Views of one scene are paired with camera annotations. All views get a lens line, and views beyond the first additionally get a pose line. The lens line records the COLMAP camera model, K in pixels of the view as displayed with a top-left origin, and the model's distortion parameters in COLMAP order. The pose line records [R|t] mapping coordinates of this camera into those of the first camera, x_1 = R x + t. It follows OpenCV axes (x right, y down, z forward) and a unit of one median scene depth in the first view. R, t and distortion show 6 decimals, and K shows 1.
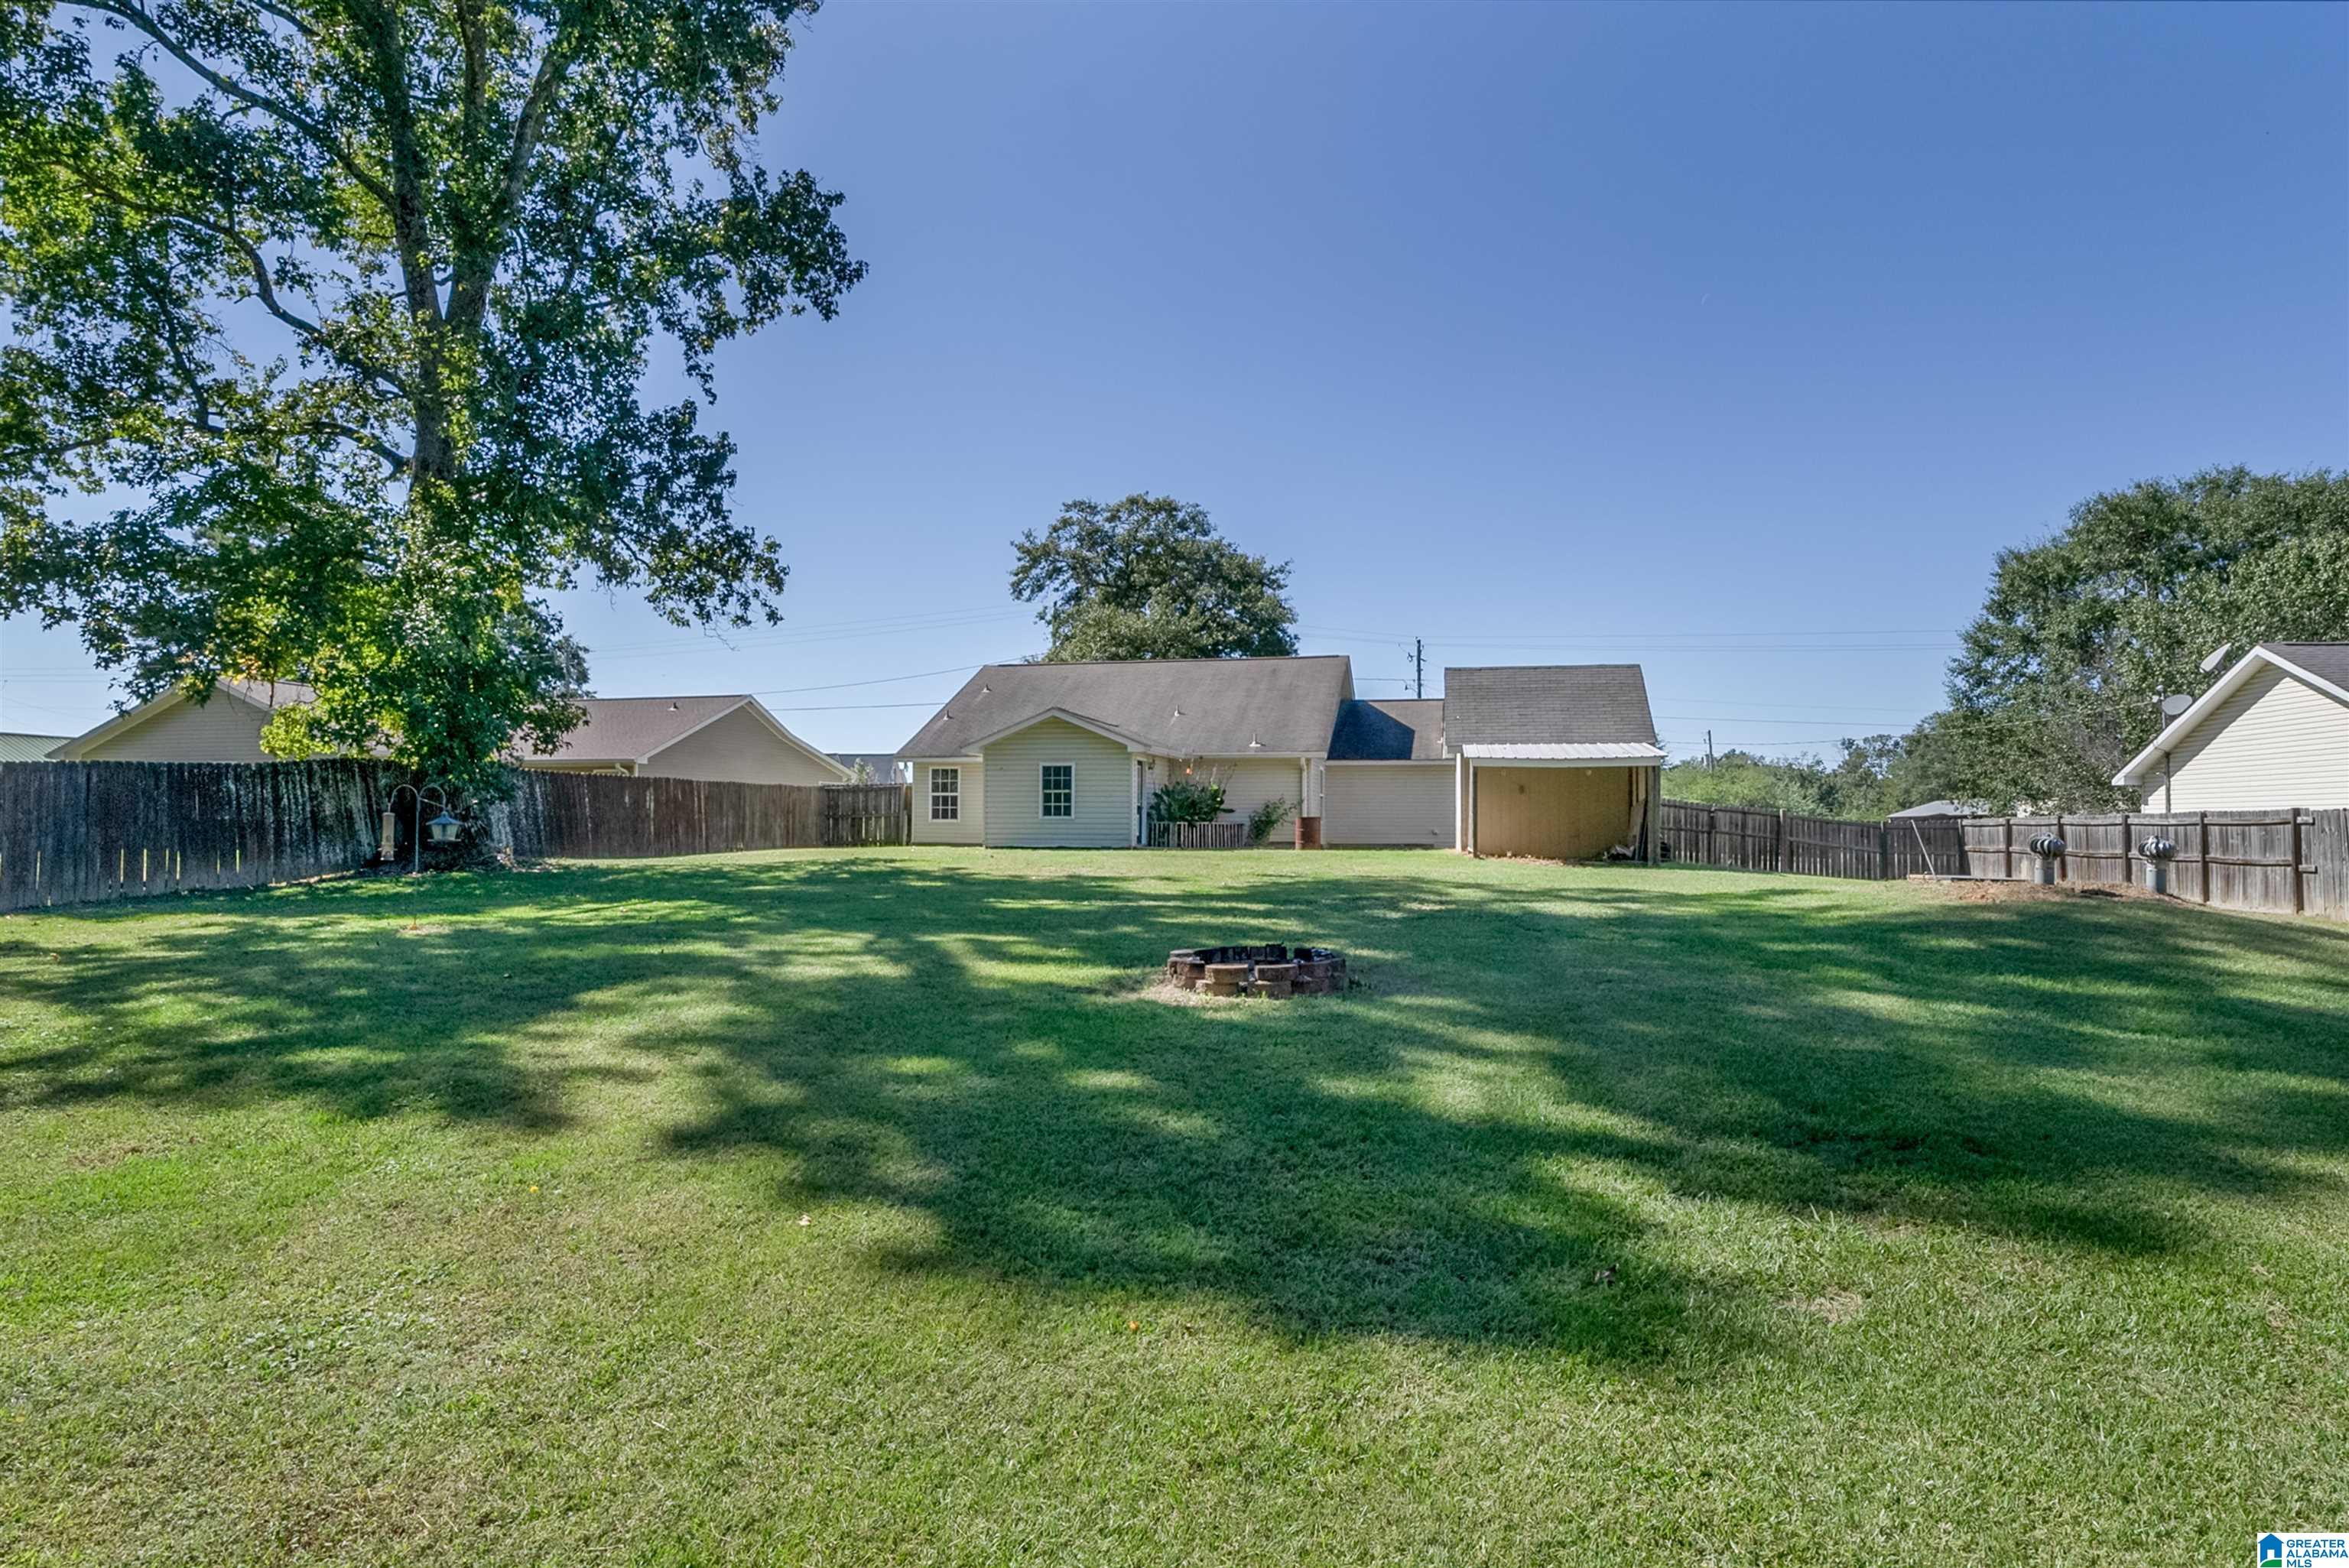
lens RADIAL K [[1247.4, 0, 1170.4], [0, 1247.4, 801.4], [0, 0, 1]] dist [-0.005748, -0.000996]
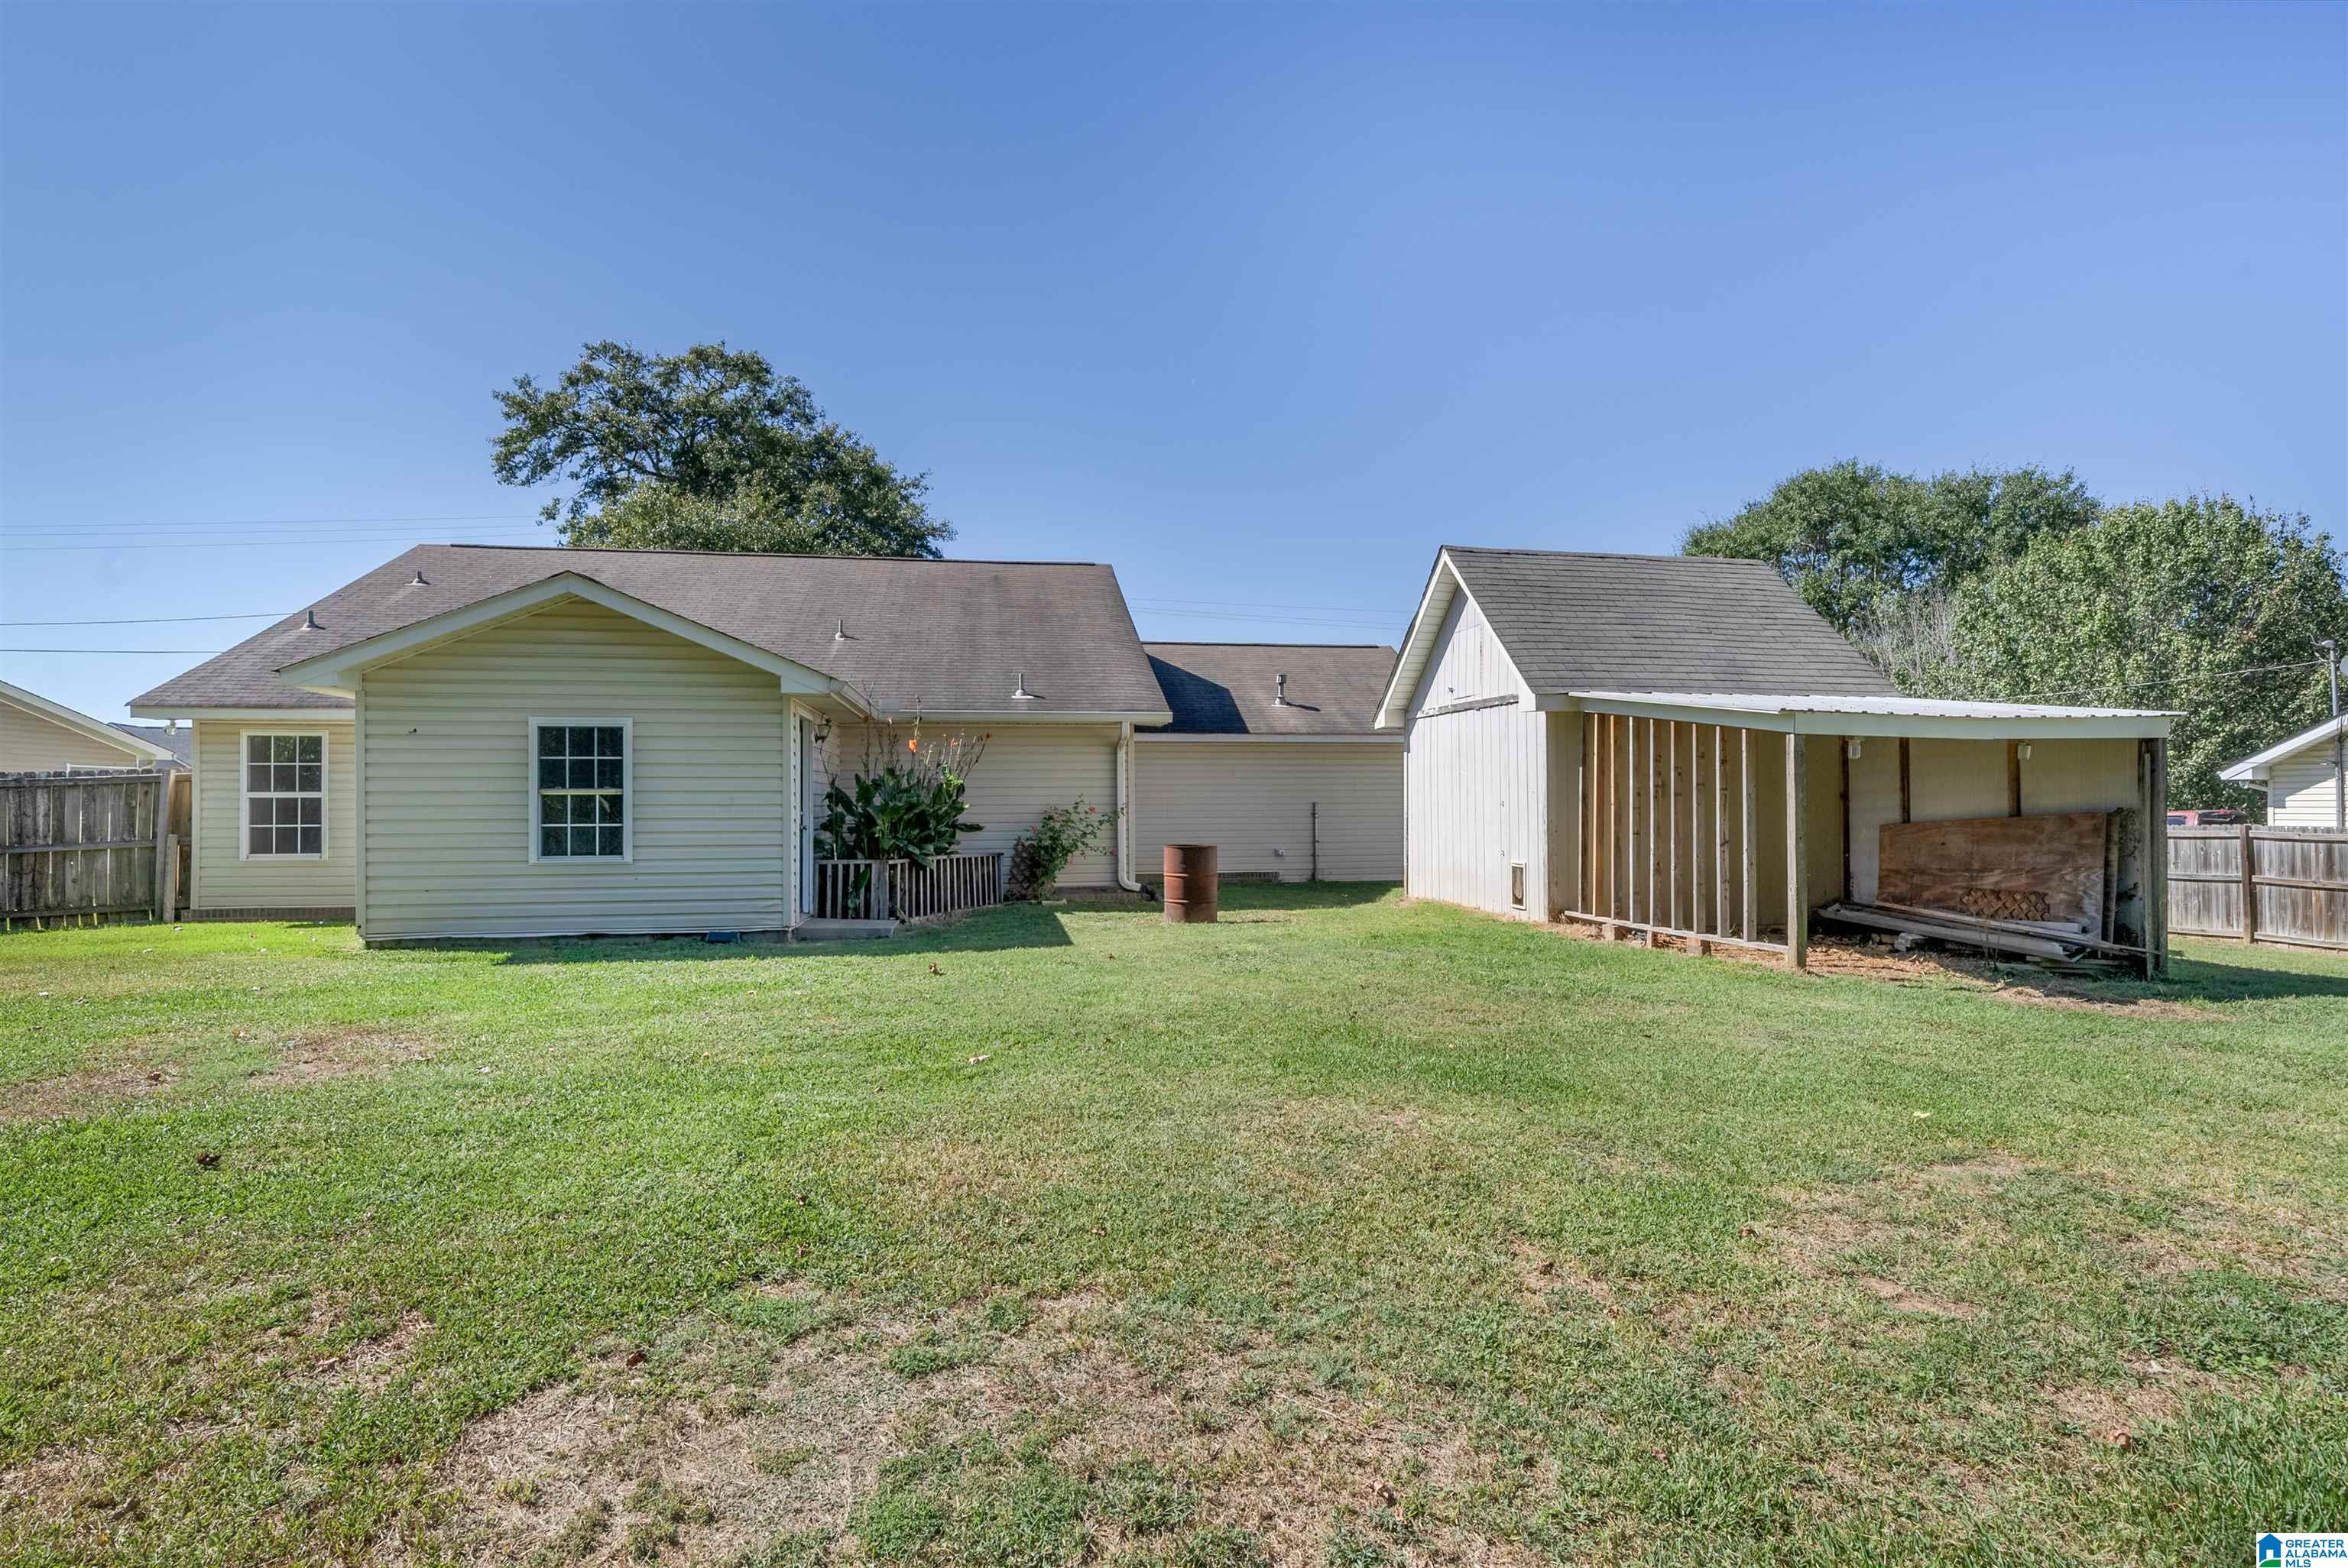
lens RADIAL K [[1129.5, 0, 1171.3], [0, 1129.5, 797.4], [0, 0, 1]] dist [0.000216, 0.000283]
pose [[0.923441, -0.005050, 0.383708, -0.048601], [0.001273, 0.999948, 0.010096, -0.008470], [-0.383739, -0.008835, 0.923399, 0.523114]]
